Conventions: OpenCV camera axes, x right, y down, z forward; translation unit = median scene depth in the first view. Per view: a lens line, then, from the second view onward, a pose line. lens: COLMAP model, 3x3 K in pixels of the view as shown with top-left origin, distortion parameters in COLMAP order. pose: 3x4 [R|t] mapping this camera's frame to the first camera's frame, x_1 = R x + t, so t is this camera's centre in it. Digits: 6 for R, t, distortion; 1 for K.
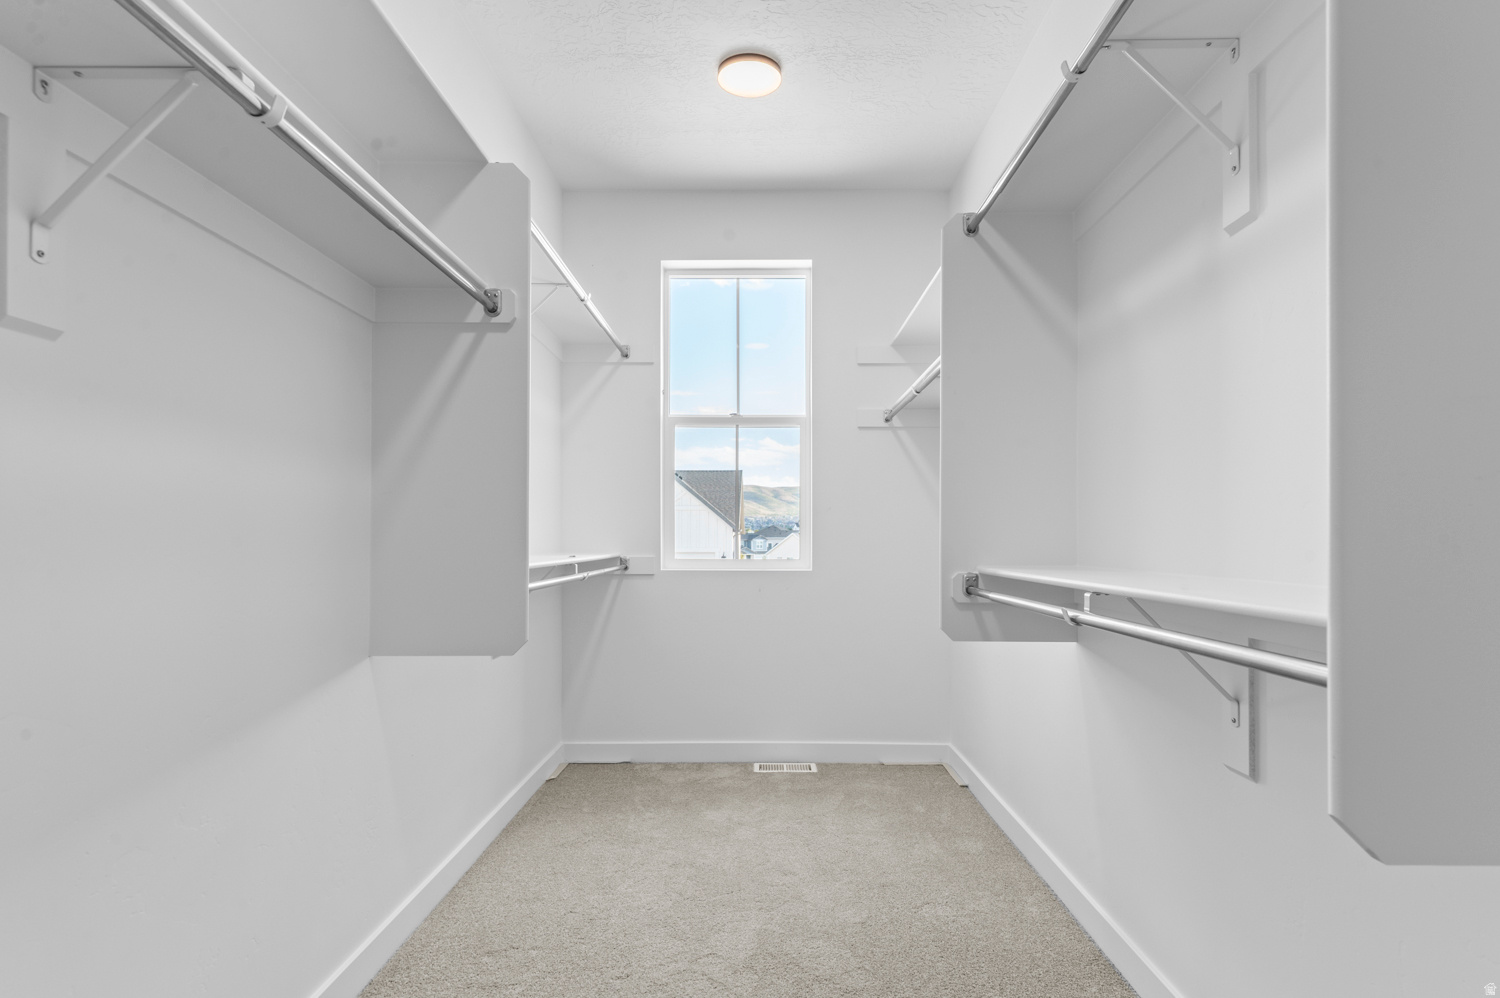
lens RADIAL K [[779.0, 0, 751.5], [0, 779.0, 524.7], [0, 0, 1]] dist [0.030822, -0.000337]
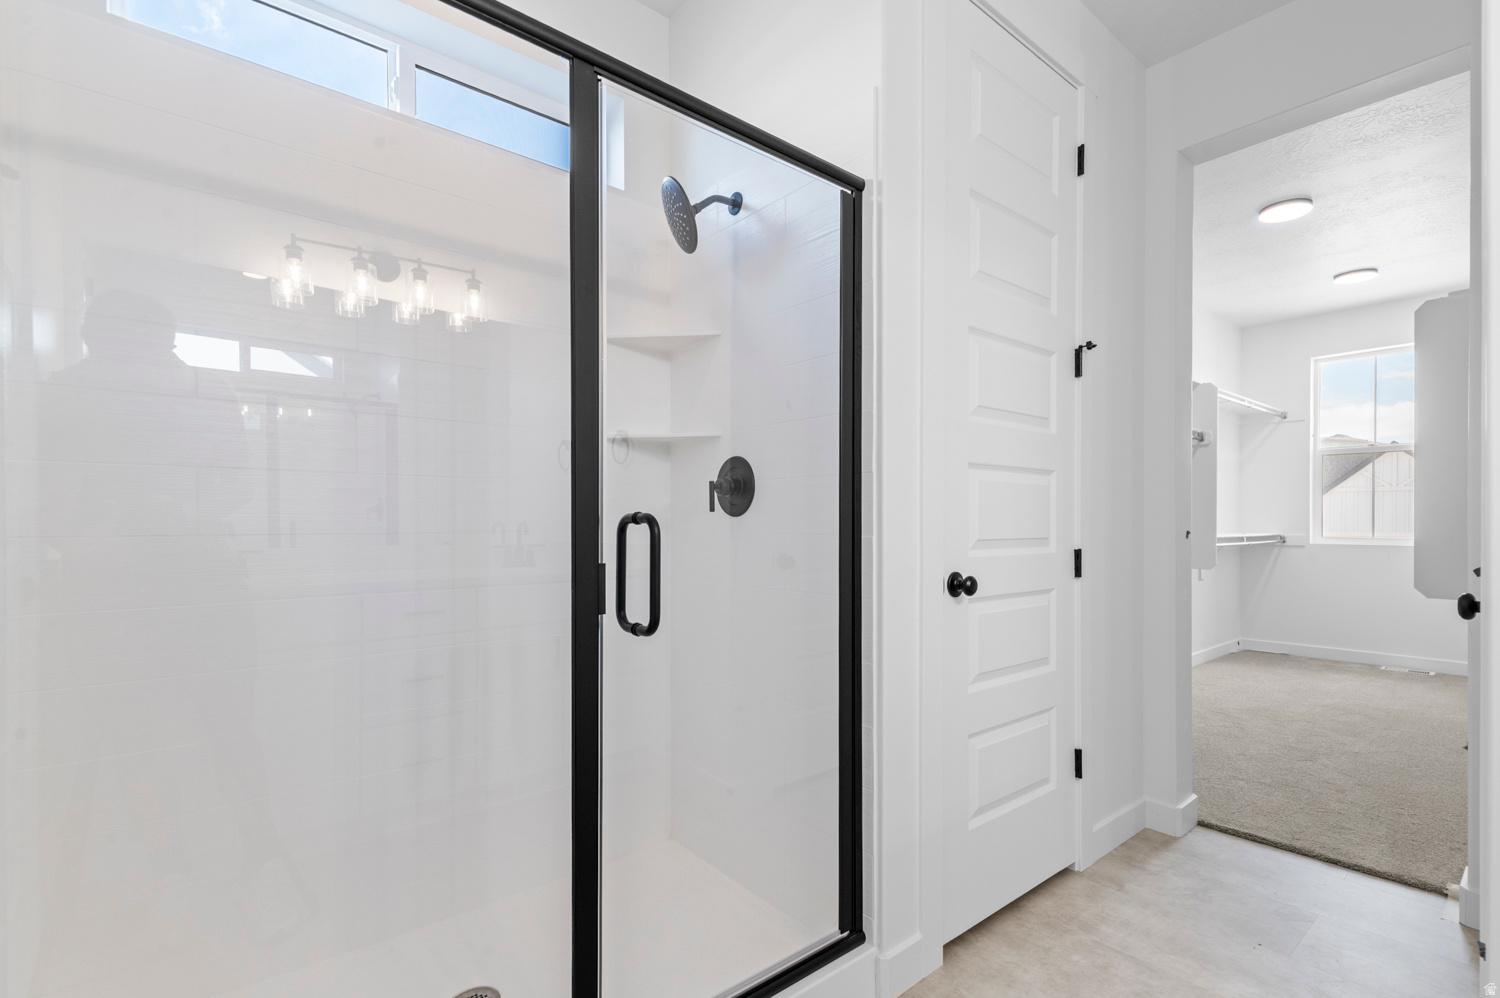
lens RADIAL K [[710.6, 0, 769.3], [0, 710.6, 524.4], [0, 0, 1]] dist [0.016114, -0.000224]
pose [[0.661697, 0.003875, -0.749761, 0.288446], [0.012827, 0.999782, 0.016487, -0.024421], [0.749662, -0.020527, 0.661503, -0.948837]]
